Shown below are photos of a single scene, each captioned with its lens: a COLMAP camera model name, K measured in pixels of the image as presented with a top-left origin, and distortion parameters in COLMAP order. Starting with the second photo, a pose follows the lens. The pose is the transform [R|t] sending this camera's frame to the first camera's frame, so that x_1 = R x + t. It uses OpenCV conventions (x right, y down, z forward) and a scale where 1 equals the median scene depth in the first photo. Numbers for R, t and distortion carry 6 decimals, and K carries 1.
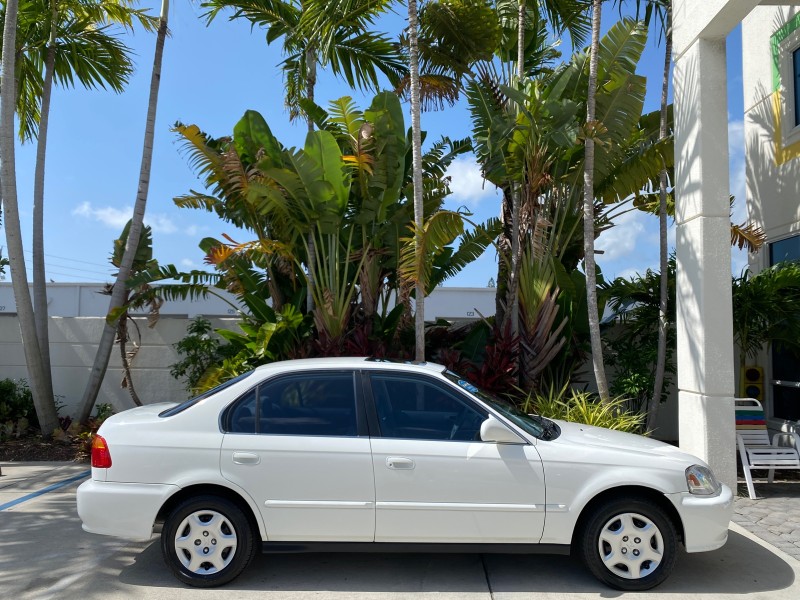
lens RADIAL K [[614.4, 0, 401.6], [0, 614.4, 300.8], [0, 0, 1]] dist [0.010326, -0.004493]
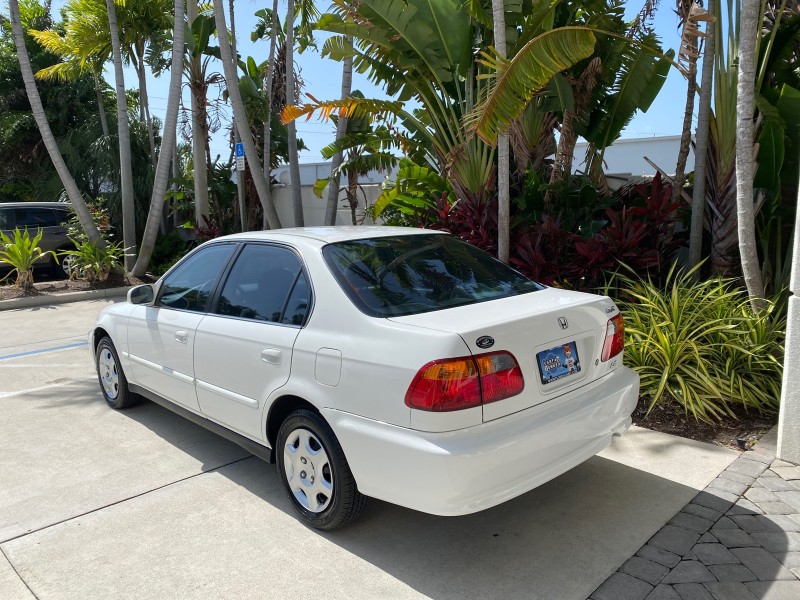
lens RADIAL K [[614.5, 0, 399.8], [0, 614.5, 295.9], [0, 0, 1]] dist [0.002835, 0.000845]
pose [[0.733126, 0.087026, -0.674501, 0.427743], [0.059591, 0.979744, 0.191180, 0.017755], [0.677477, -0.180353, 0.713091, 0.248942]]
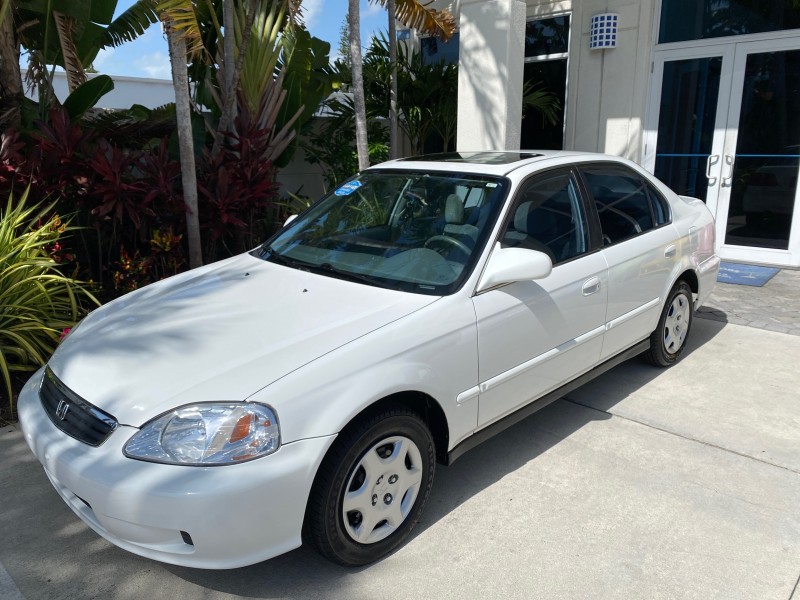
lens RADIAL K [[619.4, 0, 401.5], [0, 619.4, 295.4], [0, 0, 1]] dist [-0.008534, 0.009770]
pose [[0.661161, -0.191977, 0.725266, -0.293790], [-0.037783, 0.956960, 0.287750, 0.025740], [-0.749292, -0.217652, 0.625451, 0.305559]]
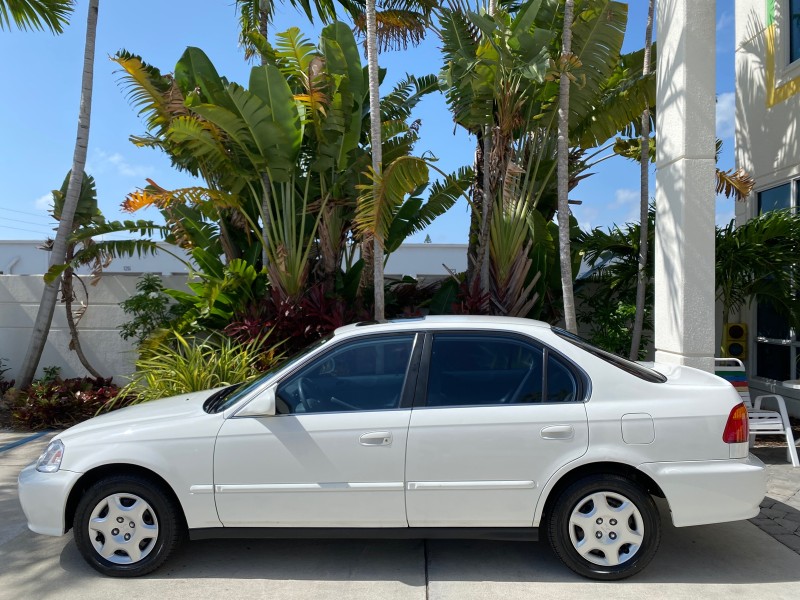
lens RADIAL K [[613.5, 0, 398.3], [0, 613.5, 297.2], [0, 0, 1]] dist [0.005085, -0.002366]
pose [[0.999922, -0.005295, 0.011271, 0.042270], [0.004587, 0.998069, 0.061948, 0.005755], [-0.011577, -0.061892, 0.998016, 0.069873]]
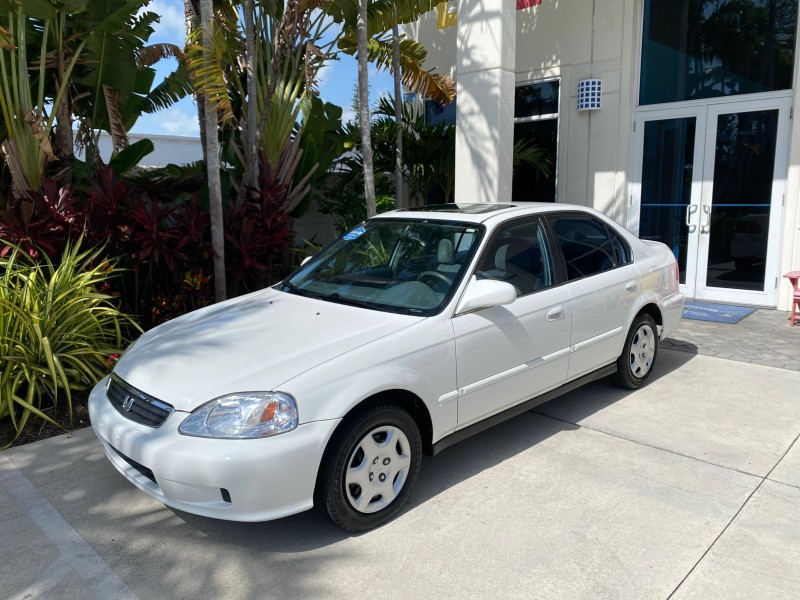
lens RADIAL K [[617.1, 0, 399.1], [0, 617.1, 295.3], [0, 0, 1]] dist [0.004507, -0.006705]
pose [[0.677521, -0.134542, 0.723093, -0.340843], [-0.031853, 0.976837, 0.211600, 0.020161], [-0.734814, -0.166396, 0.657542, 0.250265]]
